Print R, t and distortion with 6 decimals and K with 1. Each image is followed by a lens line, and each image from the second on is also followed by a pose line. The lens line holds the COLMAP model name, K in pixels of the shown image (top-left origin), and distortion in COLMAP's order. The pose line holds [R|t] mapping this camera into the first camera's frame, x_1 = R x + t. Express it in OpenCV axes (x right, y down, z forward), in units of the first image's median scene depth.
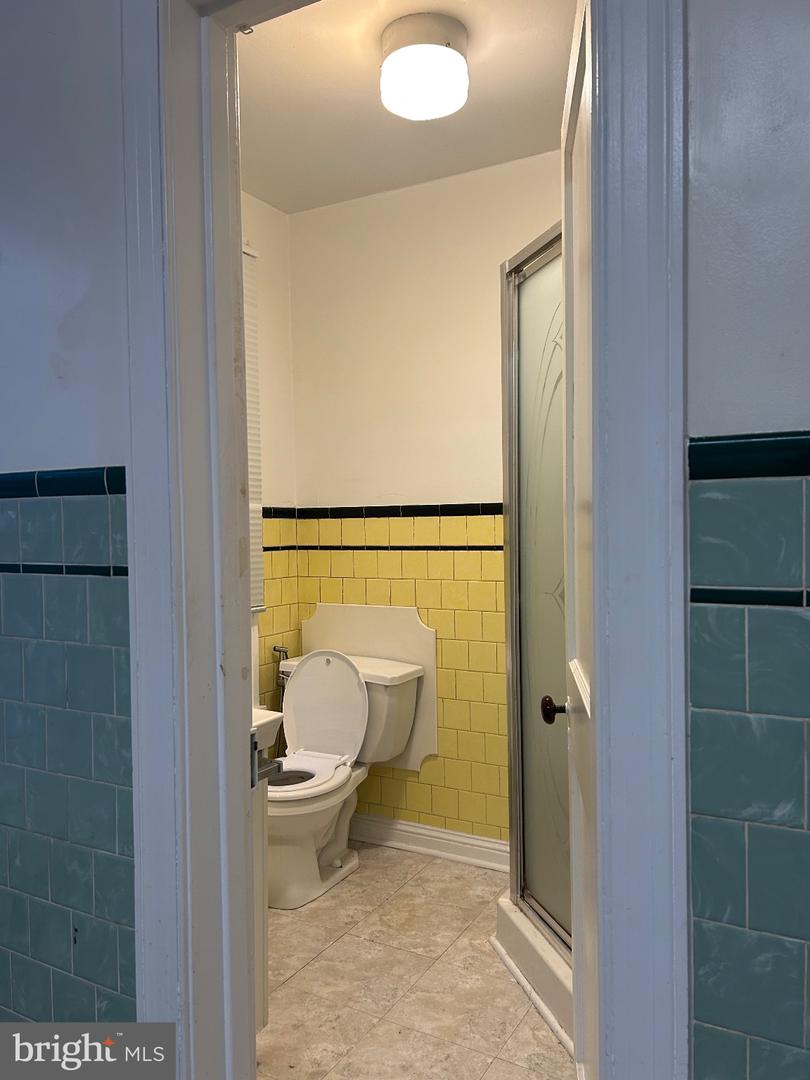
lens RADIAL K [[804.9, 0, 403.0], [0, 804.9, 543.0], [0, 0, 1]] dist [0.055817, -0.057813]
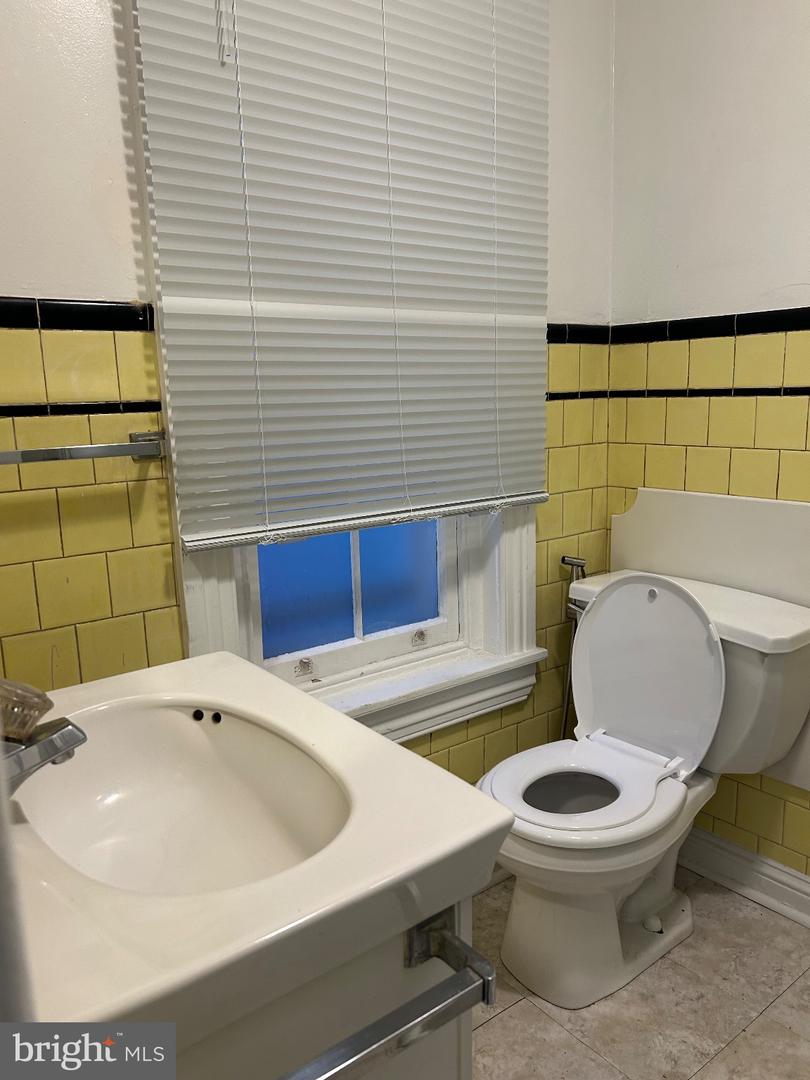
lens RADIAL K [[804.9, 0, 398.1], [0, 804.9, 542.7], [0, 0, 1]] dist [0.055817, -0.057813]
pose [[0.916993, 0.062659, -0.393951, -0.033421], [0.009226, 0.983990, 0.177983, 0.006645], [0.398796, -0.166843, 0.901734, 0.406073]]
